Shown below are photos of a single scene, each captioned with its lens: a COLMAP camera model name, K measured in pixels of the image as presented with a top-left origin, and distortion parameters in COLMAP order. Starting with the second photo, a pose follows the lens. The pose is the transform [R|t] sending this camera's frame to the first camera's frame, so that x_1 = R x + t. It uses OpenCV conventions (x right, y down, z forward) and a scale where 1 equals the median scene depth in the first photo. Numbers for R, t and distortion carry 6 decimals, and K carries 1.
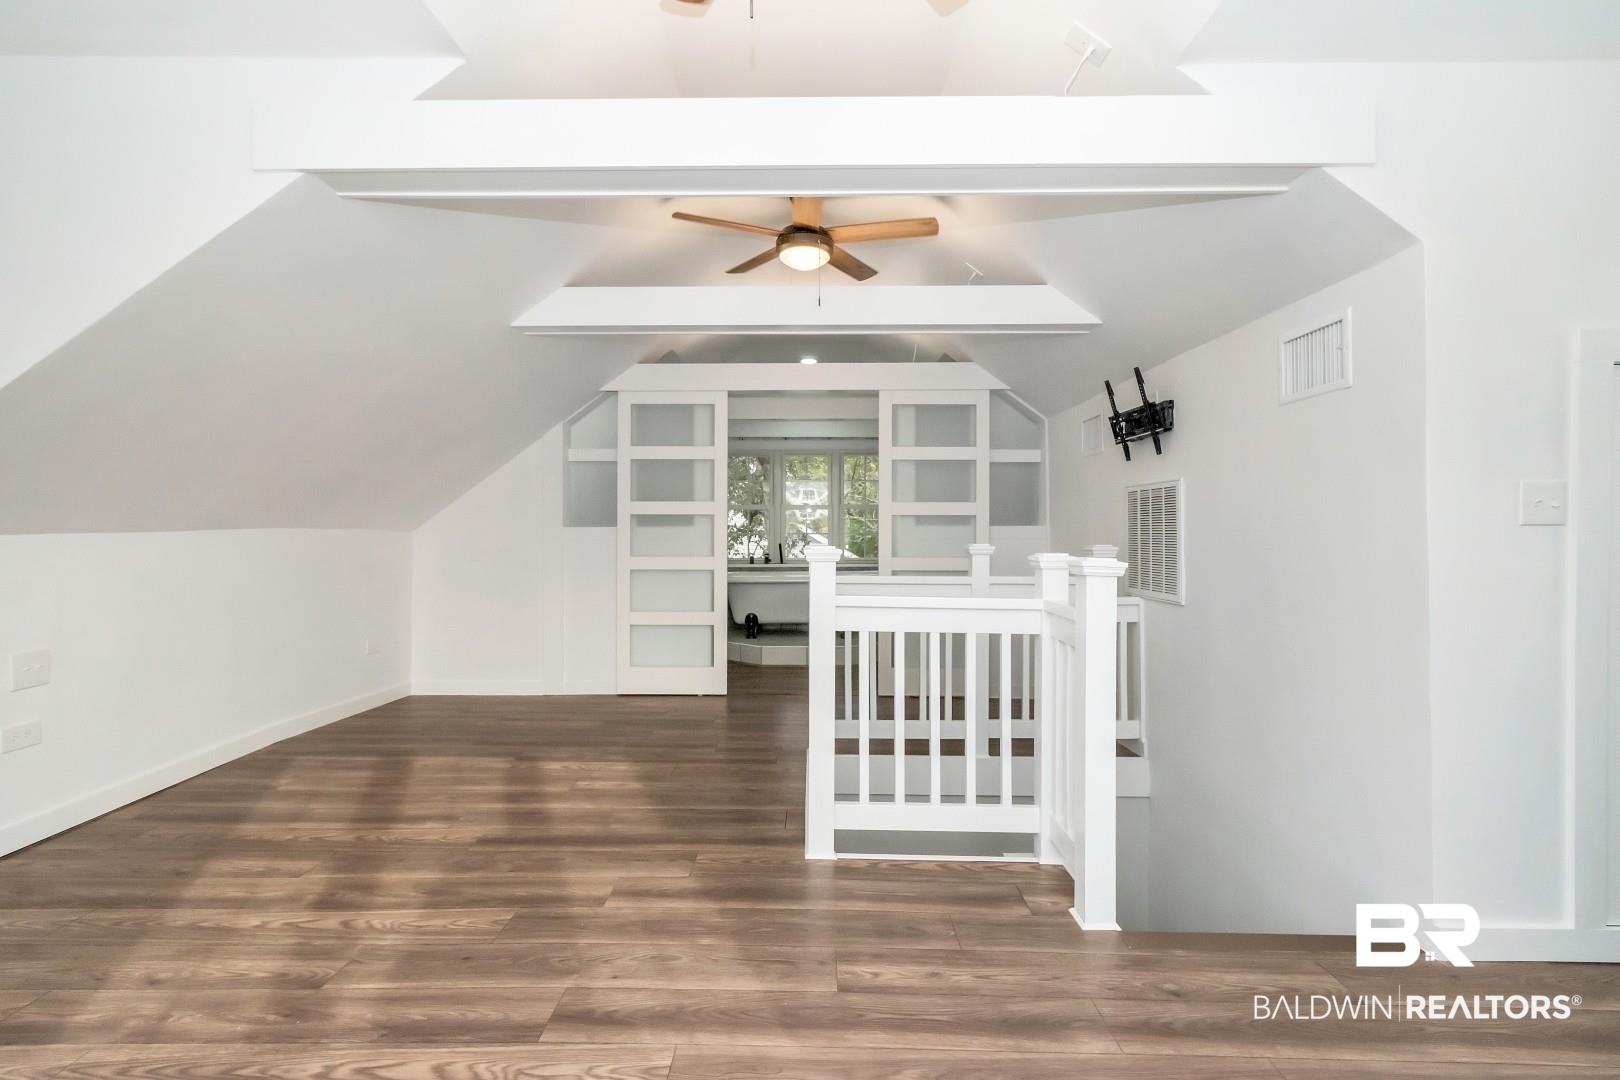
lens RADIAL K [[724.2, 0, 803.7], [0, 724.2, 538.9], [0, 0, 1]] dist [0.001508, -0.000781]
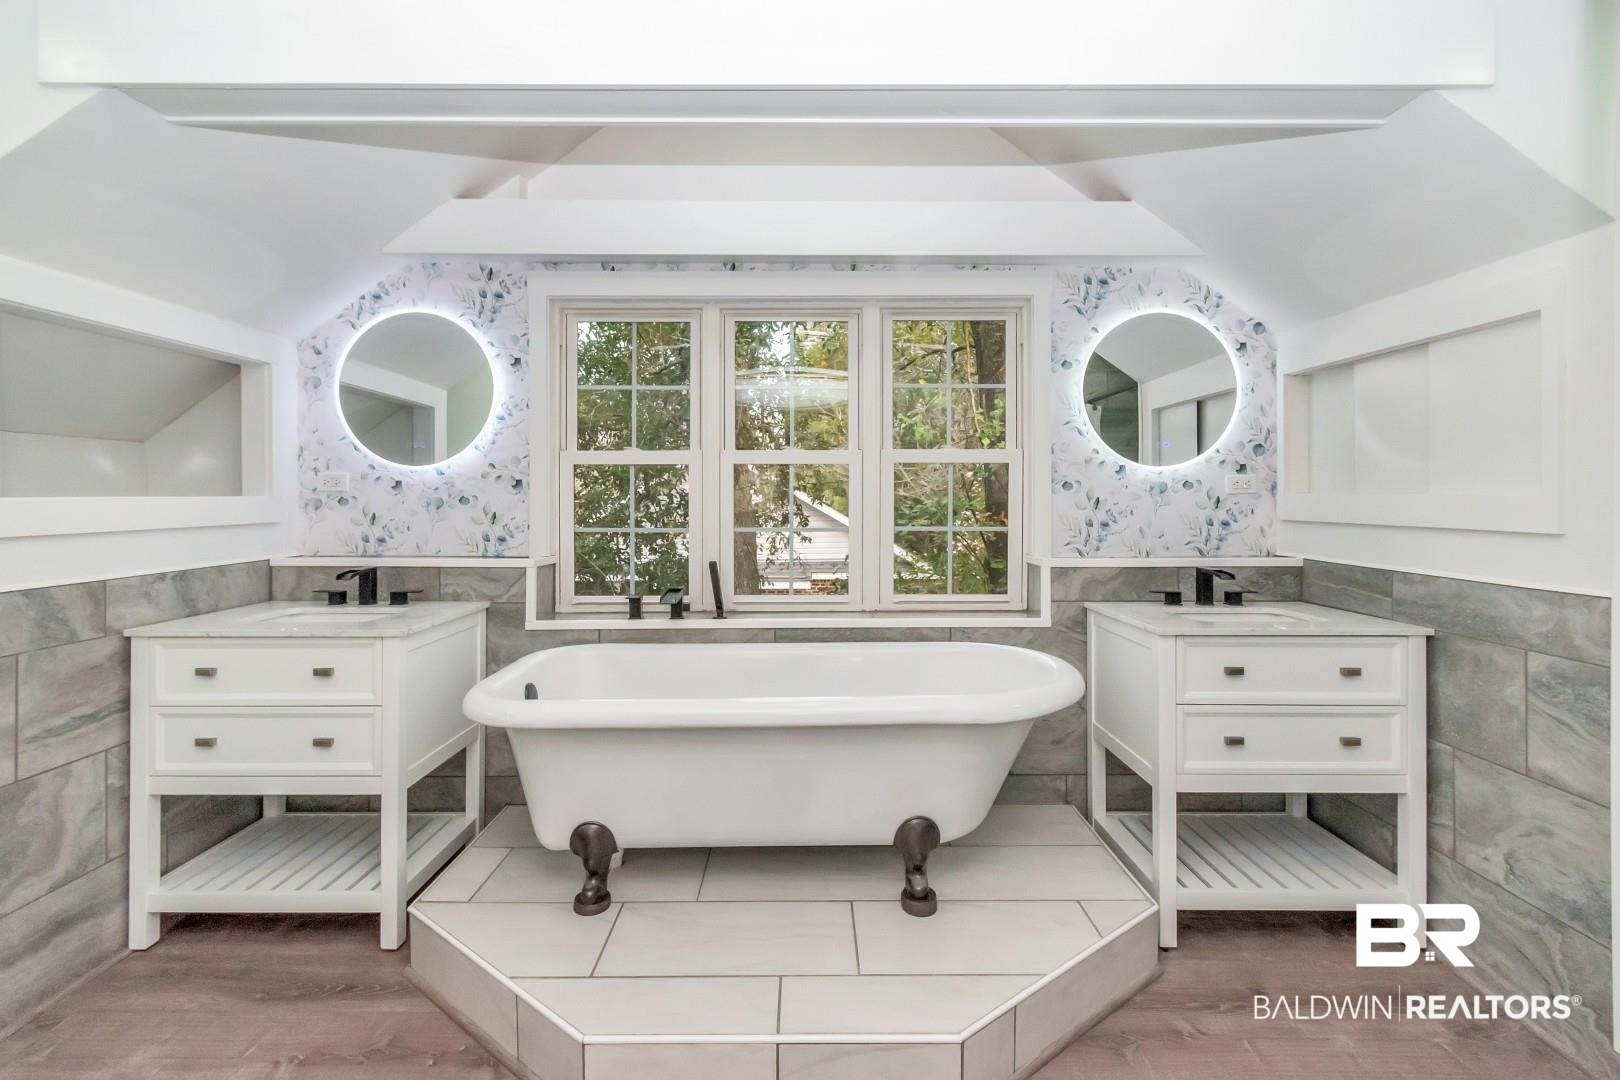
lens RADIAL K [[743.3, 0, 814.4], [0, 743.3, 500.8], [0, 0, 1]] dist [-0.001182, 0.000263]
pose [[0.999936, -0.001642, 0.011212, 0.026242], [0.001663, 0.999997, -0.001866, -0.047201], [-0.011209, 0.001885, 0.999935, 1.377393]]
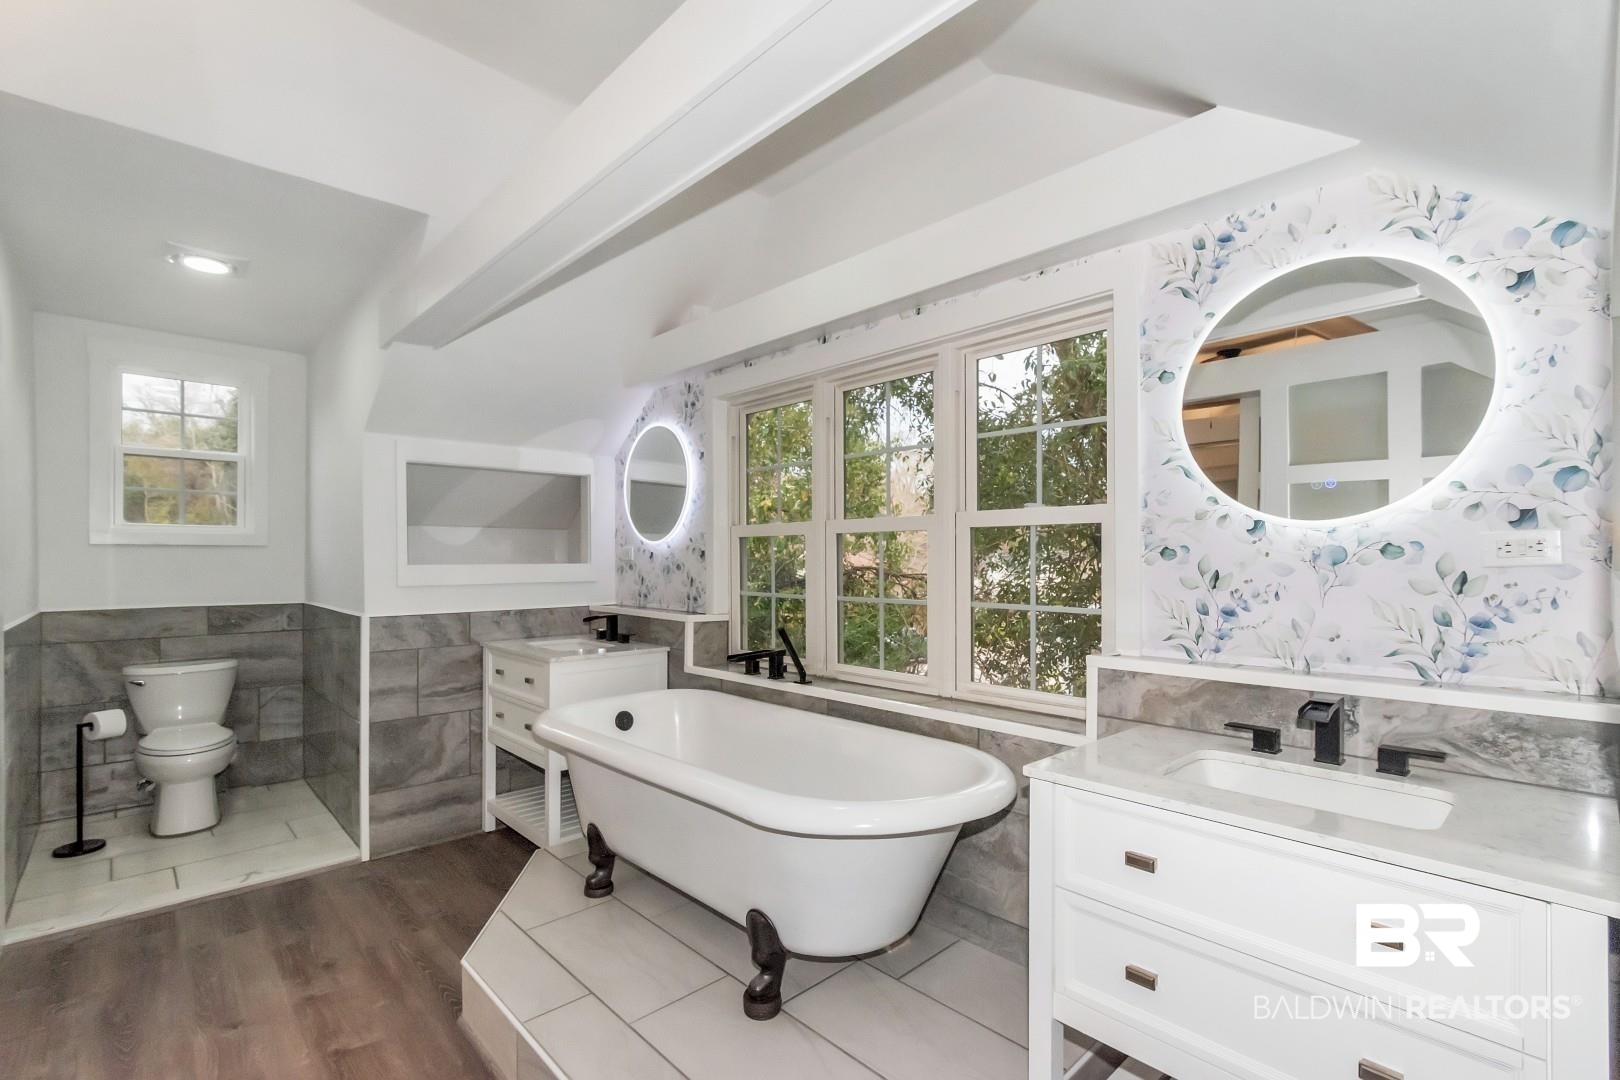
lens RADIAL K [[740.5, 0, 788.1], [0, 740.5, 560.6], [0, 0, 1]] dist [-0.001529, -0.000619]
pose [[0.679927, 0.000013, -0.733280, 0.523273], [-0.004259, 0.999983, -0.003931, -0.055893], [0.733268, 0.005796, 0.679916, 1.601130]]
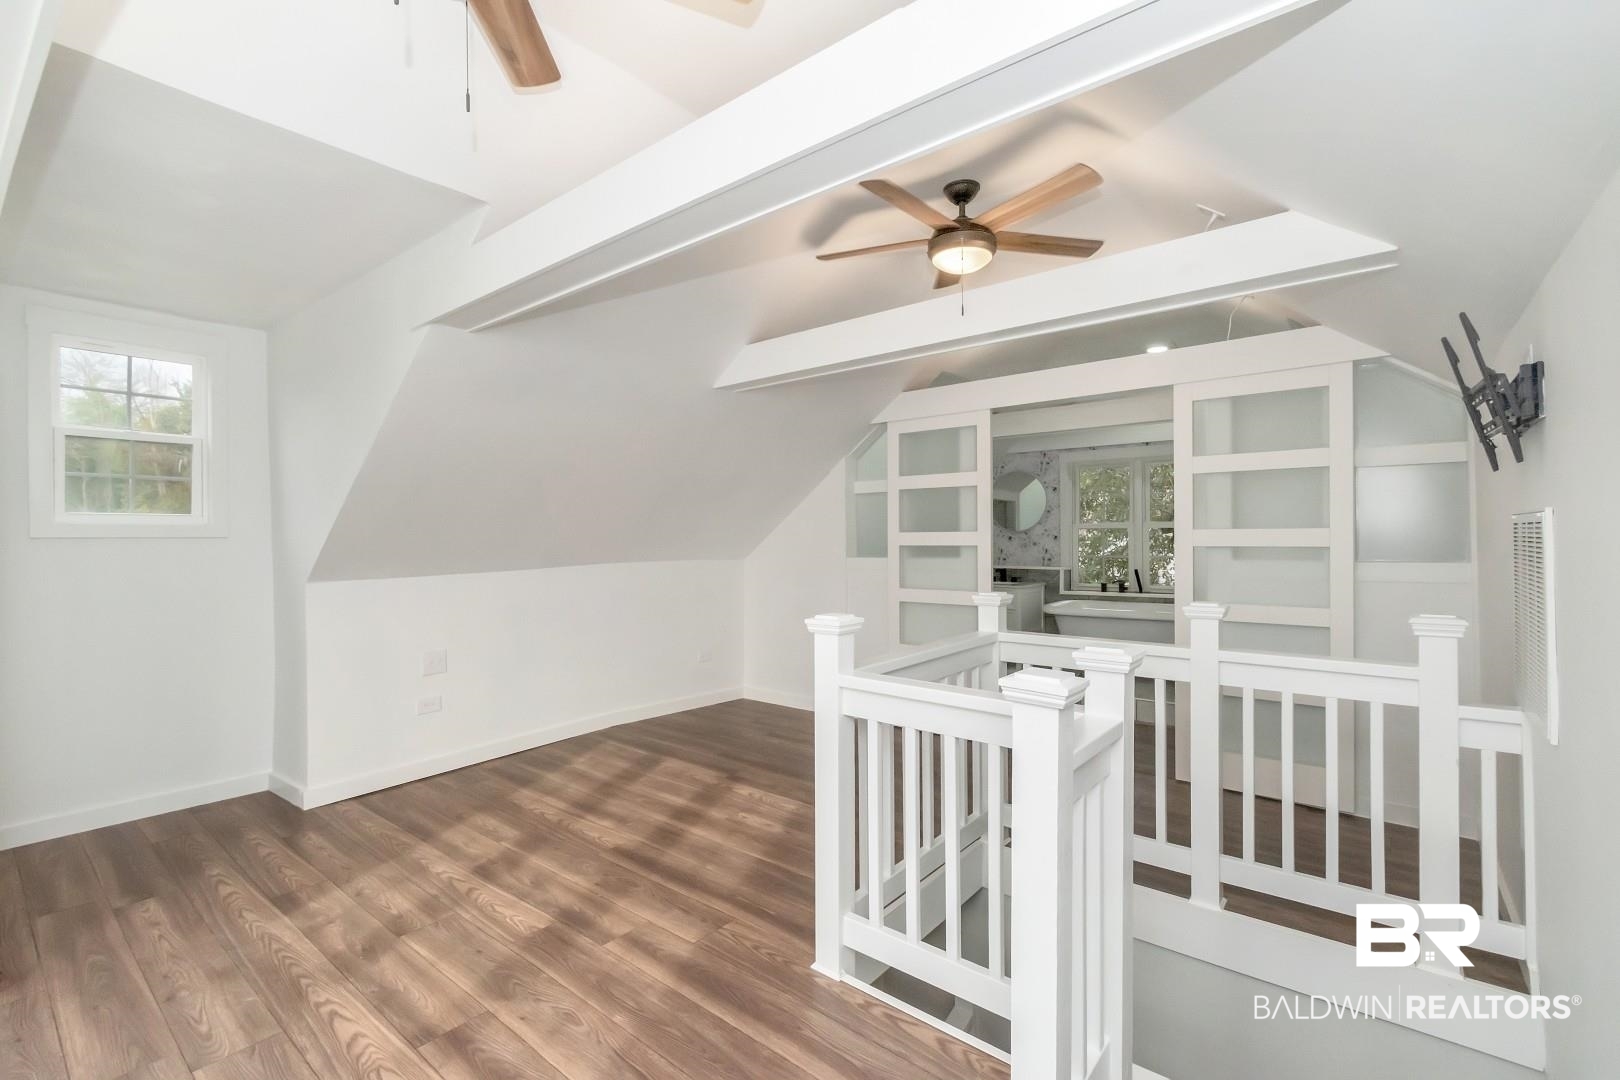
lens RADIAL K [[714.3, 0, 806.4], [0, 714.3, 543.7], [0, 0, 1]] dist [0.001439, -0.000415]
pose [[0.781586, -0.002831, -0.623791, 0.399386], [0.004793, 0.999987, 0.001468, -0.056807], [0.623779, -0.004138, 0.781589, 0.232003]]
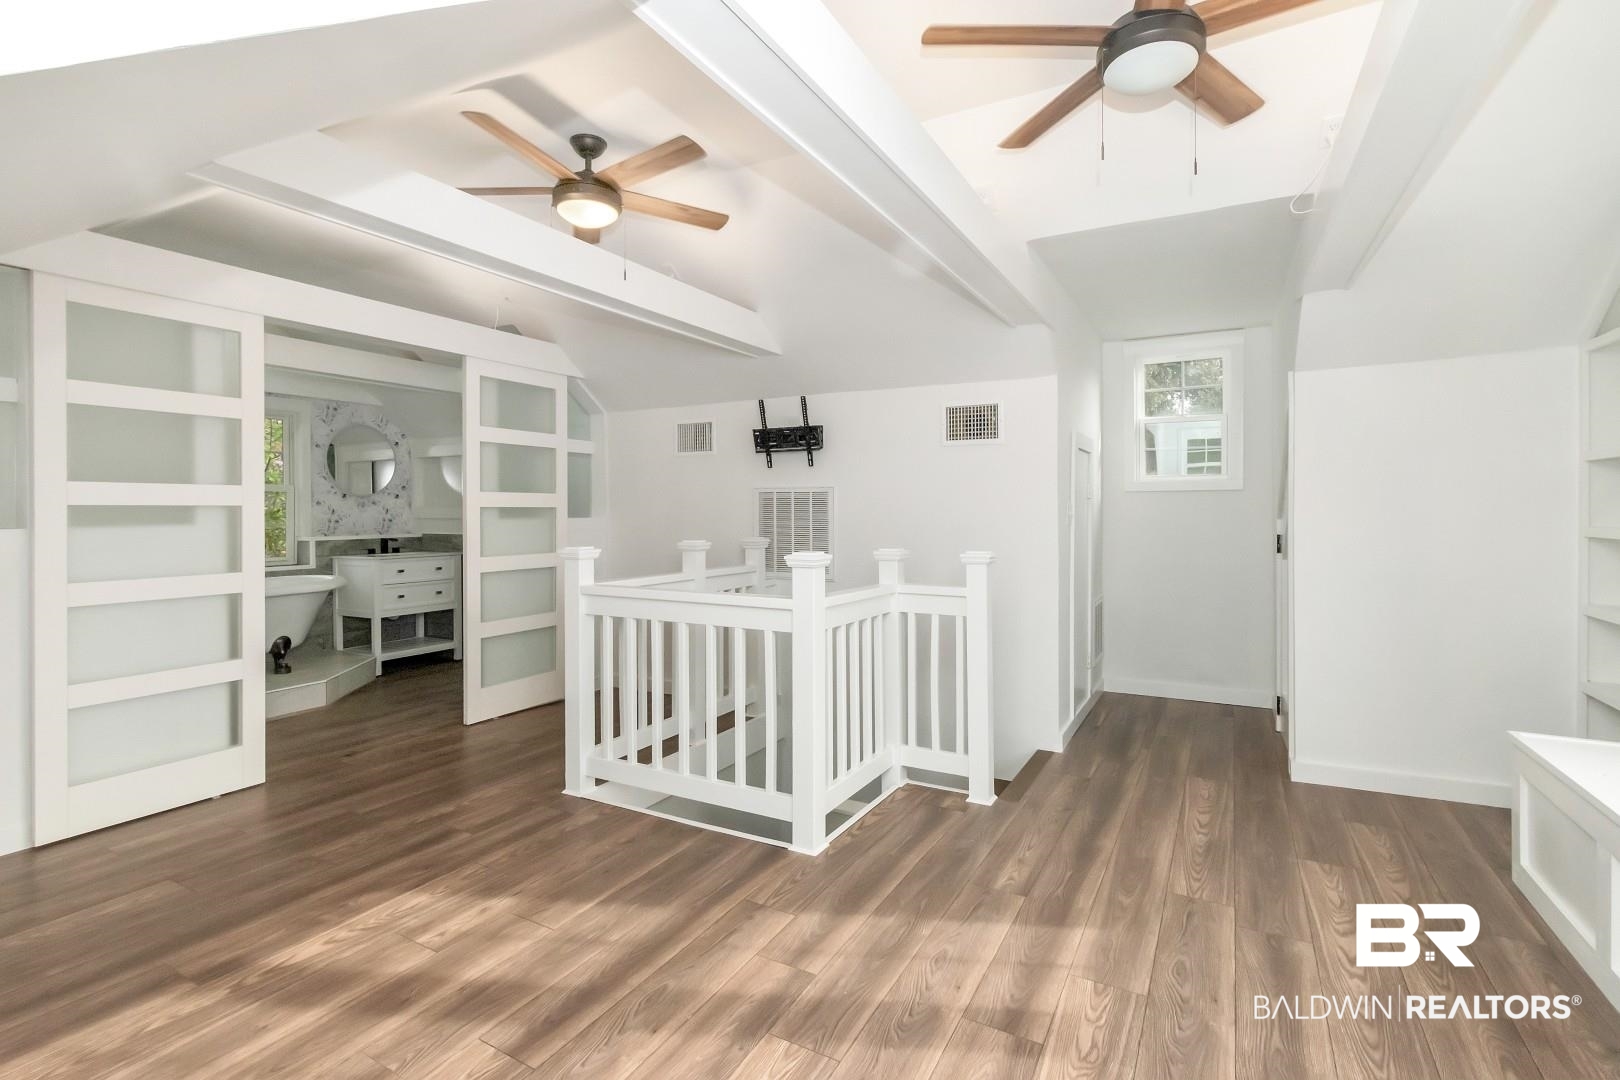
lens RADIAL K [[761.4, 0, 796.1], [0, 761.4, 519.9], [0, 0, 1]] dist [0.001908, -0.000136]
pose [[0.483409, -0.014990, 0.875266, -0.698719], [0.009383, 0.999885, 0.011942, -0.037017], [-0.875344, 0.002439, 0.483494, 0.365450]]
